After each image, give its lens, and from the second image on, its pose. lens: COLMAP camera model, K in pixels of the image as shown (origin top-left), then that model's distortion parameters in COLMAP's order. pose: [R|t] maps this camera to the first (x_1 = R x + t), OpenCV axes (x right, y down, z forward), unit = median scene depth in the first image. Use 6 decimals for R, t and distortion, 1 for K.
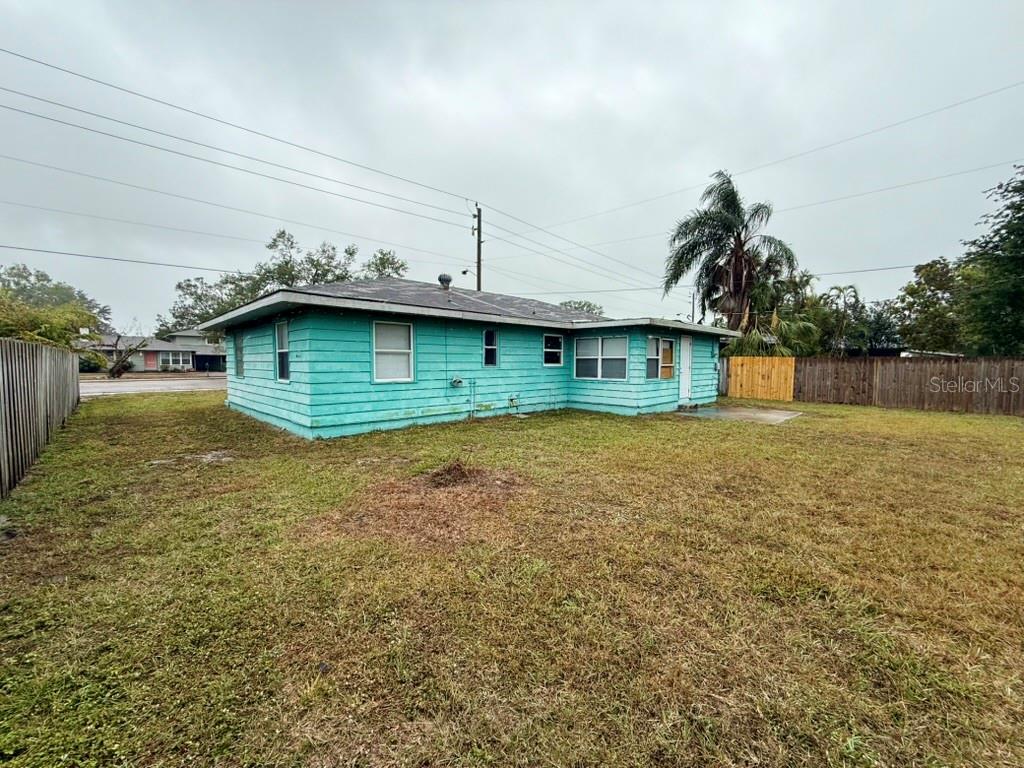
lens RADIAL K [[406.5, 0, 509.3], [0, 406.5, 384.4], [0, 0, 1]] dist [-0.001507, 0.000162]
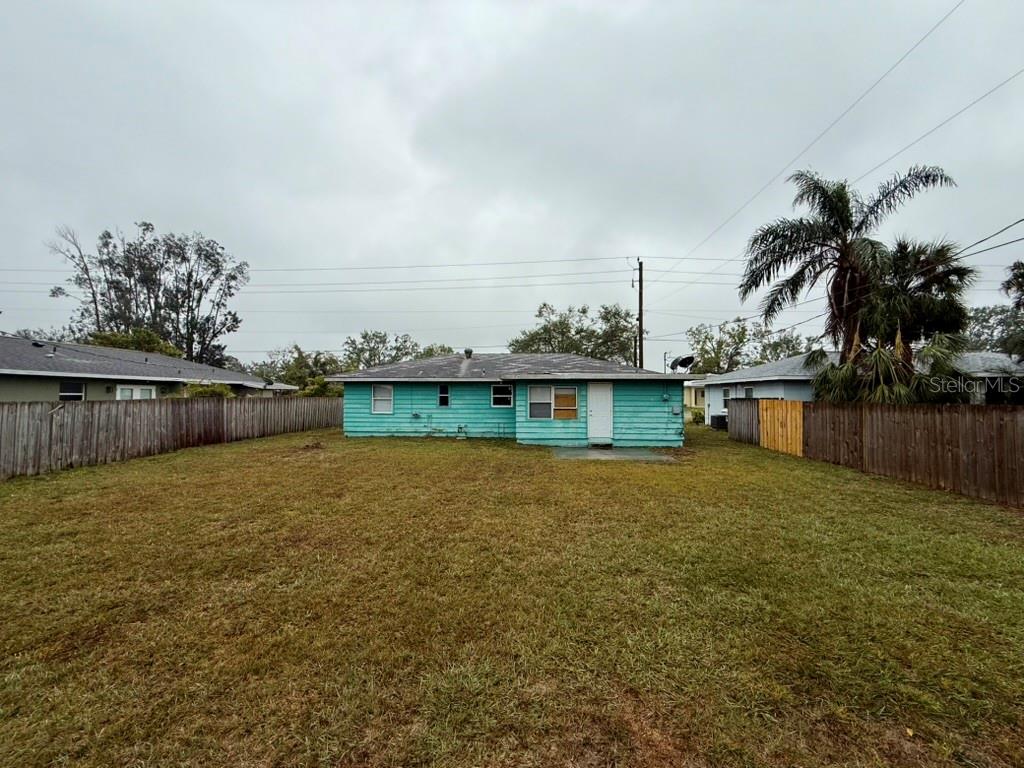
lens RADIAL K [[406.5, 0, 509.3], [0, 406.5, 384.4], [0, 0, 1]] dist [-0.001507, 0.000162]
pose [[0.672499, -0.022785, -0.739747, 1.329997], [-0.040709, 0.996874, -0.067714, -0.032011], [0.738978, 0.075652, 0.669469, 0.062016]]
